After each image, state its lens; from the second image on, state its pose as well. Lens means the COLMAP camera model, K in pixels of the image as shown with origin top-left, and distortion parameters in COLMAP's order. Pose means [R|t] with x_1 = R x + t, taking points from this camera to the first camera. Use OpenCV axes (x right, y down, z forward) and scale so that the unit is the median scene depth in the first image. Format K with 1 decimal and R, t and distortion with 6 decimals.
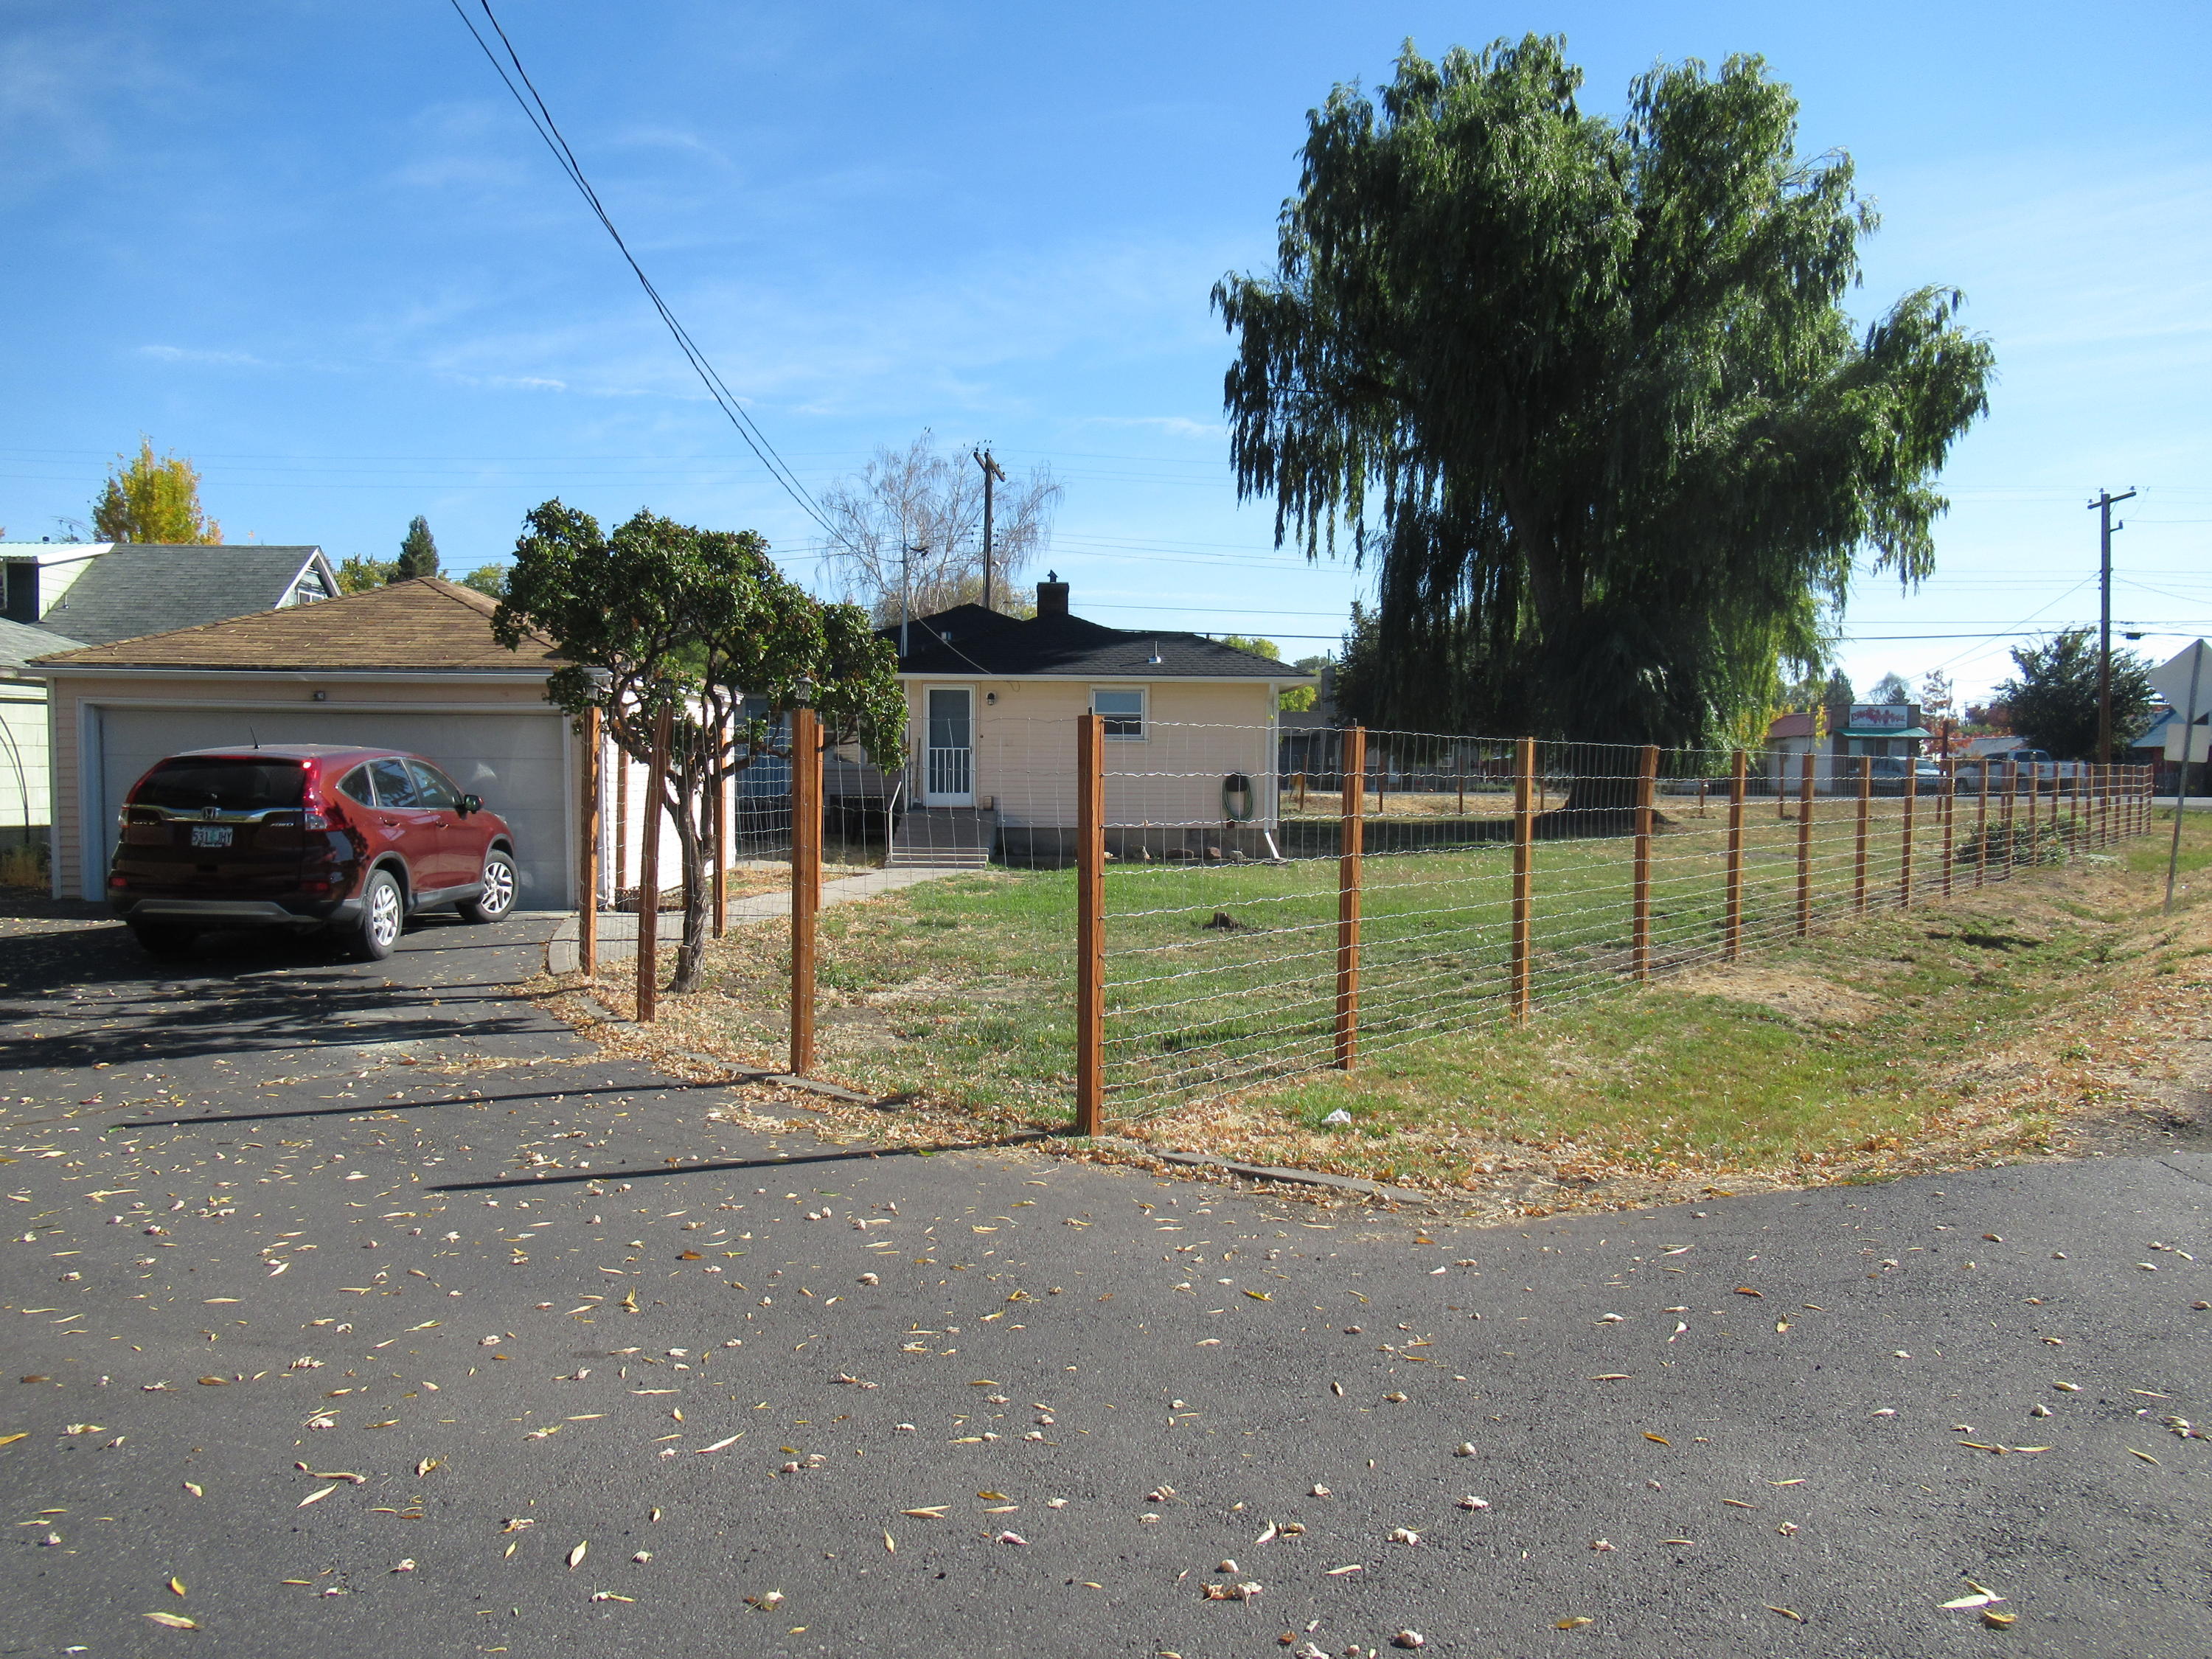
lens RADIAL K [[1637.4, 0, 1094.8], [0, 1637.4, 848.2], [0, 0, 1]] dist [-0.009156, 0.014924]
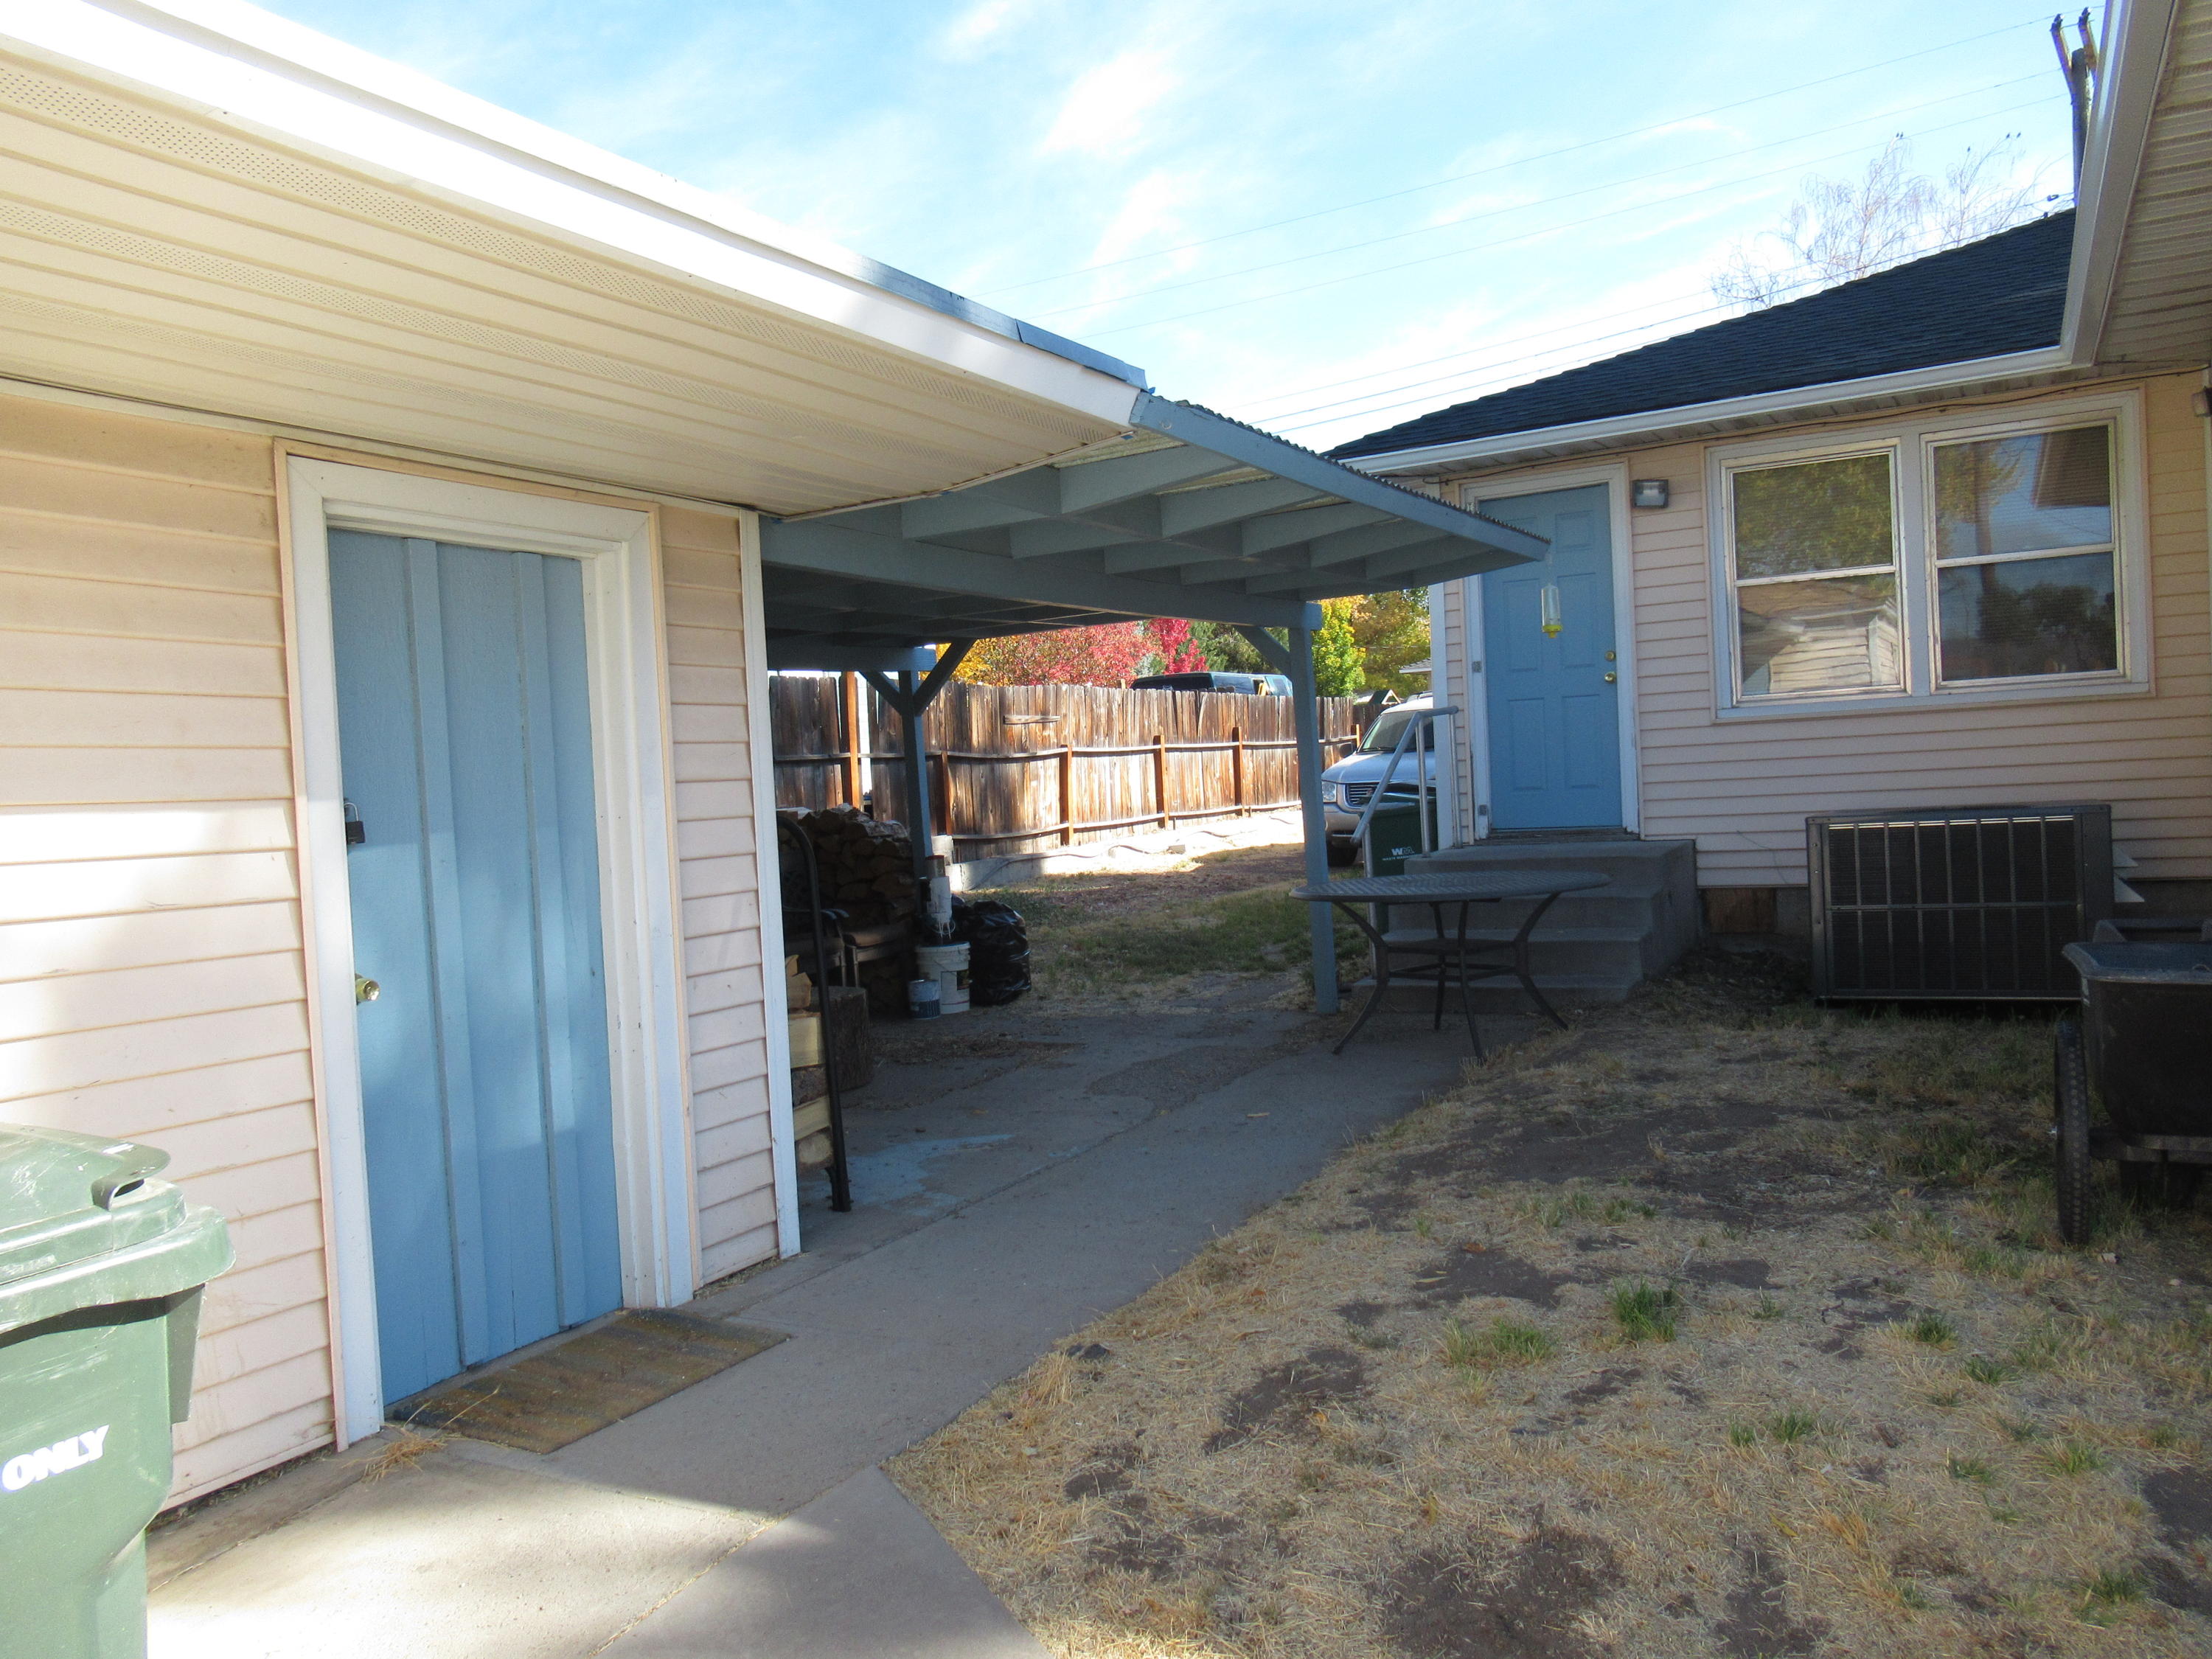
lens RADIAL K [[1637.4, 0, 1094.8], [0, 1637.4, 848.2], [0, 0, 1]] dist [-0.009156, 0.014924]
pose [[0.868736, -0.031827, -0.494252, -0.168182], [0.038499, 0.999253, 0.003323, -0.033713], [0.493777, -0.021915, 0.869312, 0.819195]]
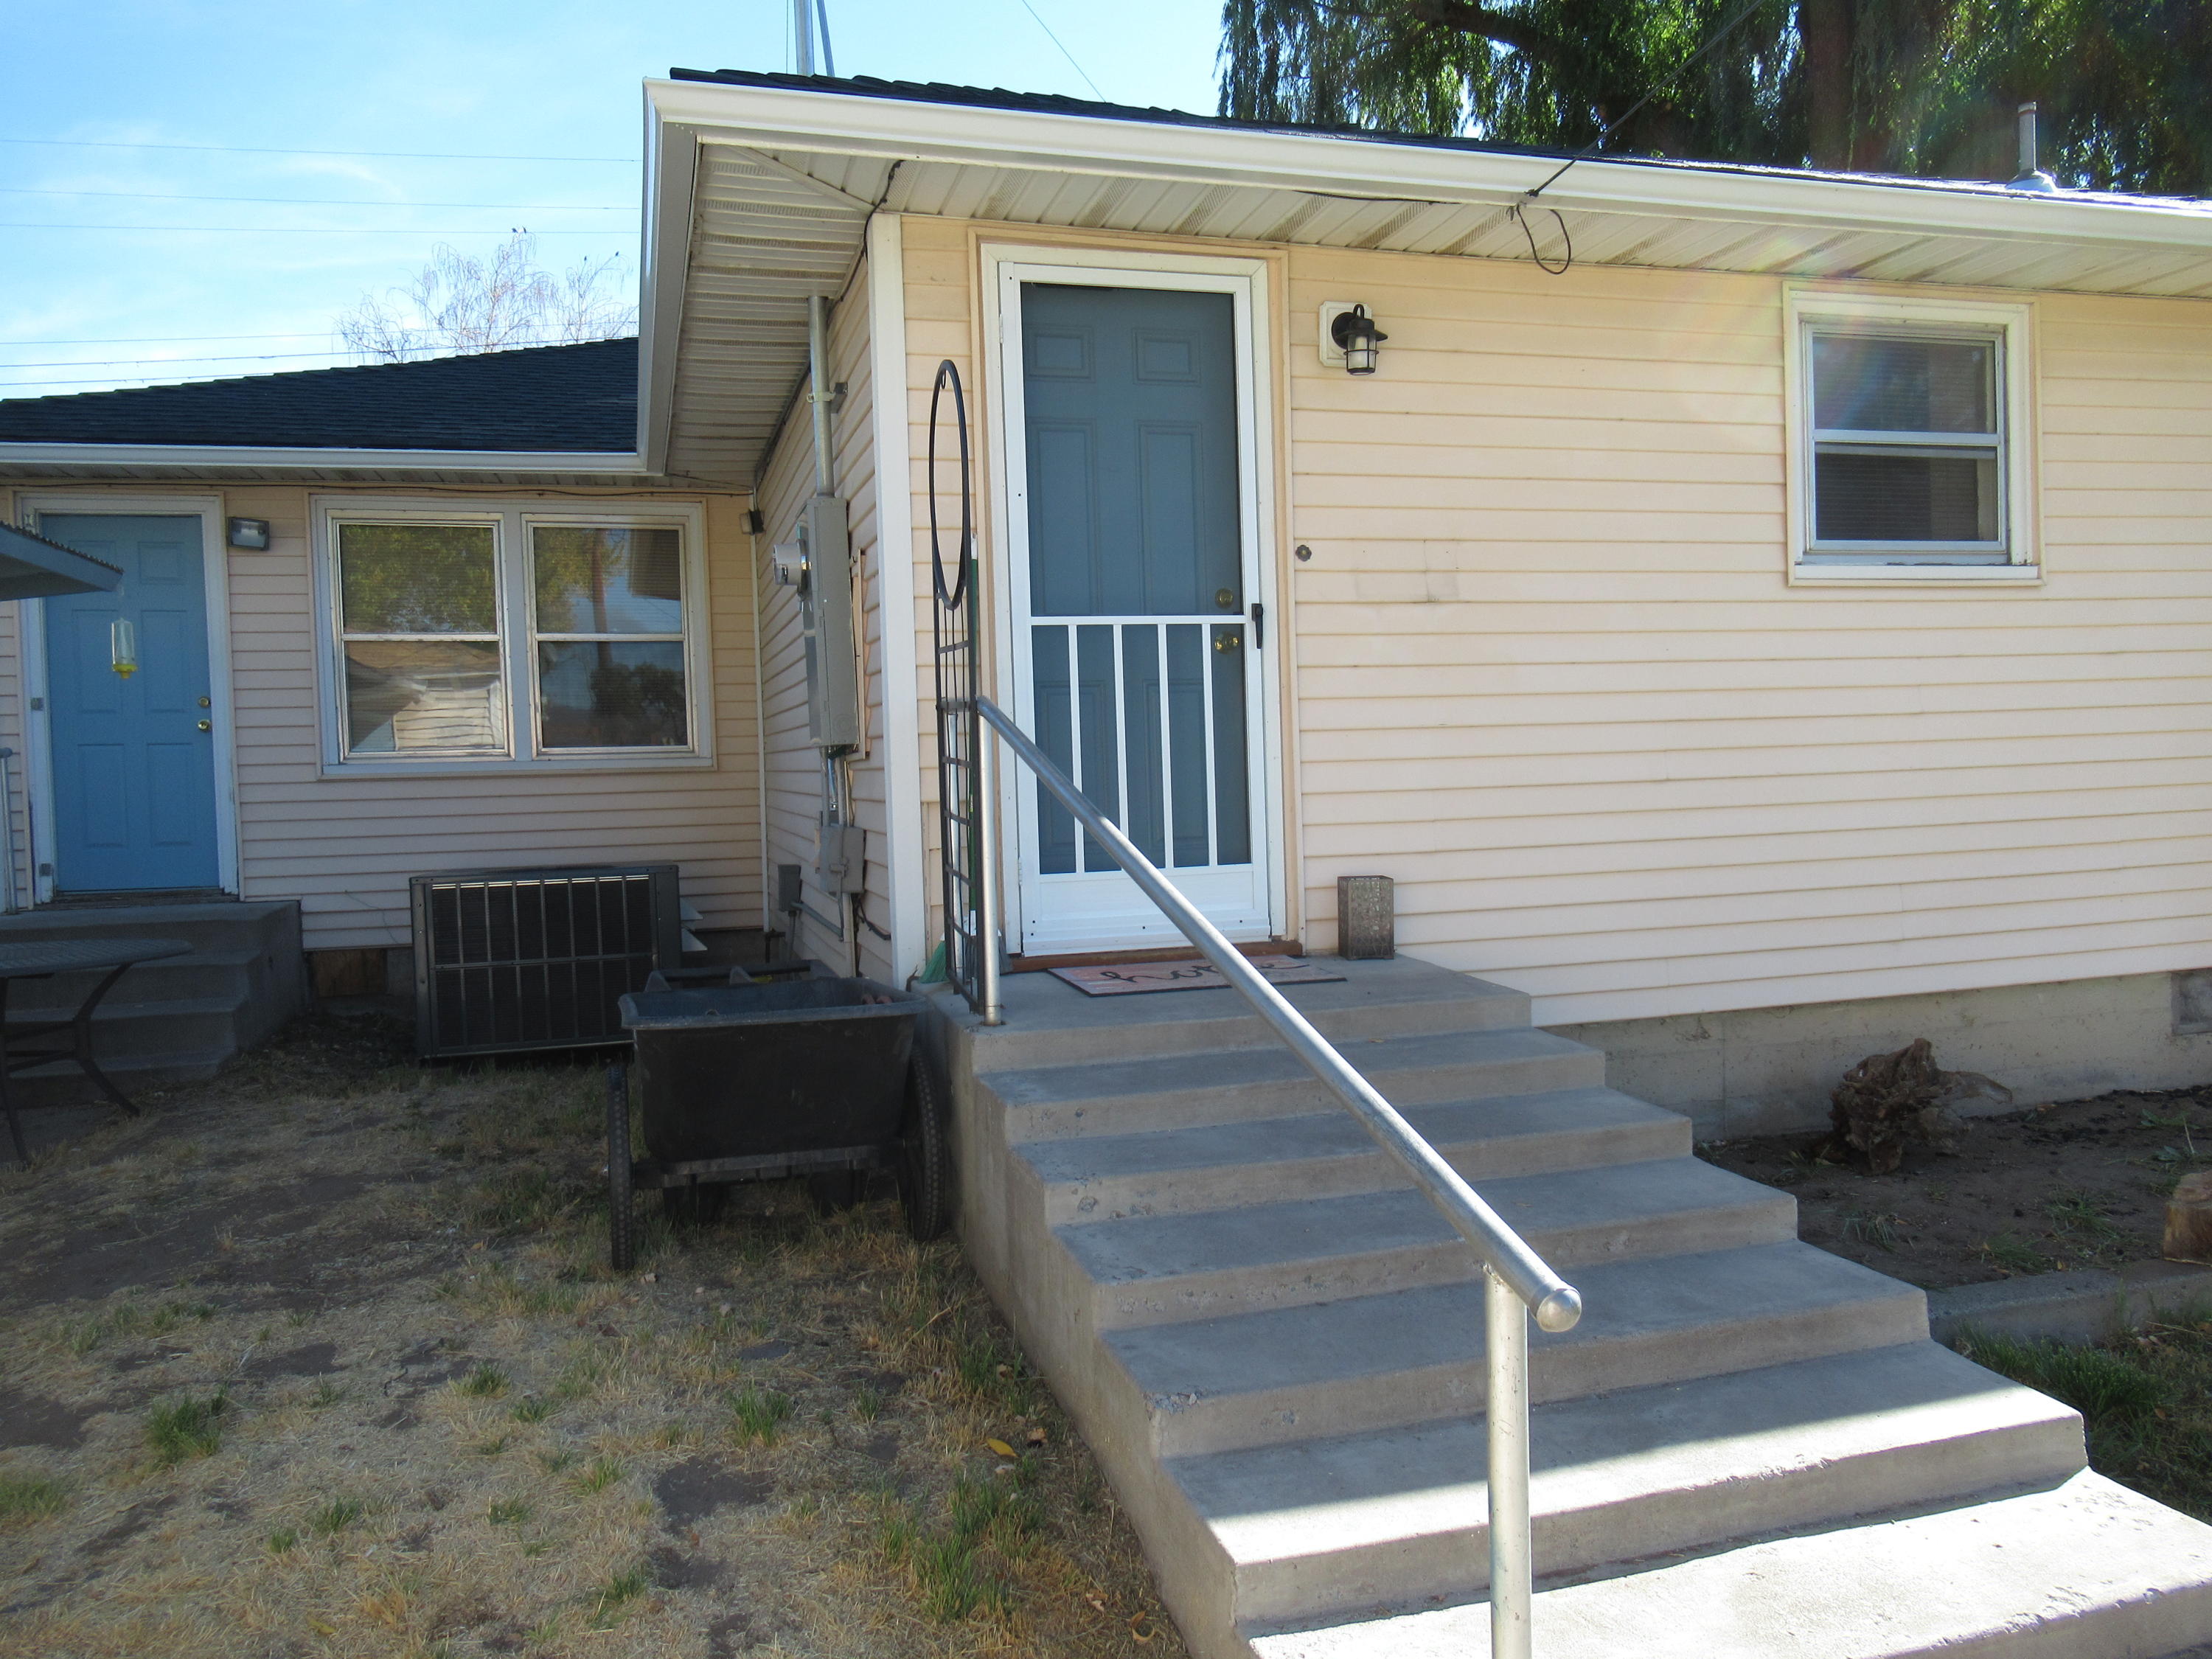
lens RADIAL K [[1637.4, 0, 1094.8], [0, 1637.4, 848.2], [0, 0, 1]] dist [-0.009156, 0.014924]
pose [[0.967094, -0.040421, 0.251188, -0.137815], [0.040603, 0.999165, 0.004459, -0.036944], [-0.251159, 0.005887, 0.967928, 0.828203]]
